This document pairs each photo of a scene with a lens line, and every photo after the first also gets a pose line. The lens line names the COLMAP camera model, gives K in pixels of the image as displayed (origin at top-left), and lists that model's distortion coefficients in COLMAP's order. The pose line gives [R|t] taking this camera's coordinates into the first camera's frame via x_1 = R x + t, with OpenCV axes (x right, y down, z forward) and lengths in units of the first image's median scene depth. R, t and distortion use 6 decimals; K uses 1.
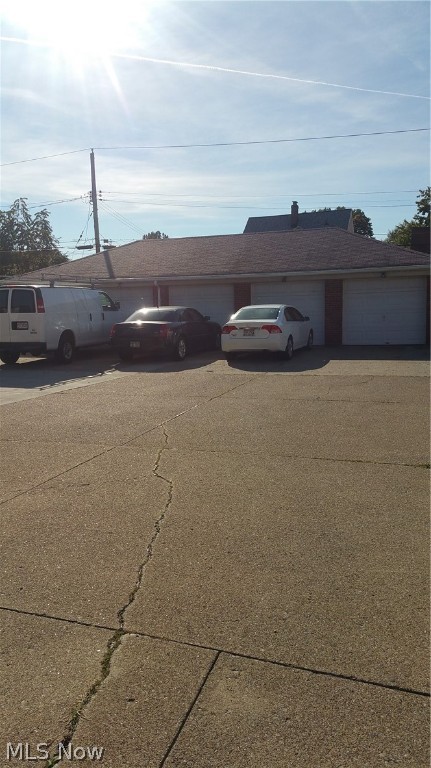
lens RADIAL K [[613.9, 0, 214.1], [0, 613.9, 384.4], [0, 0, 1]] dist [-0.010073, -0.026653]
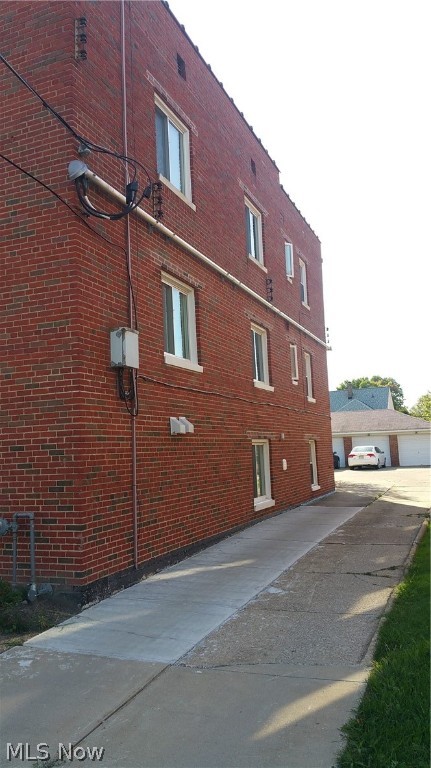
lens RADIAL K [[613.9, 0, 215.0], [0, 613.9, 383.3], [0, 0, 1]] dist [-0.010073, -0.026653]
pose [[0.998849, -0.000438, -0.047969, -0.338252], [-0.011569, 0.968243, -0.249745, 0.204482], [0.046555, 0.250013, 0.967123, -1.193032]]
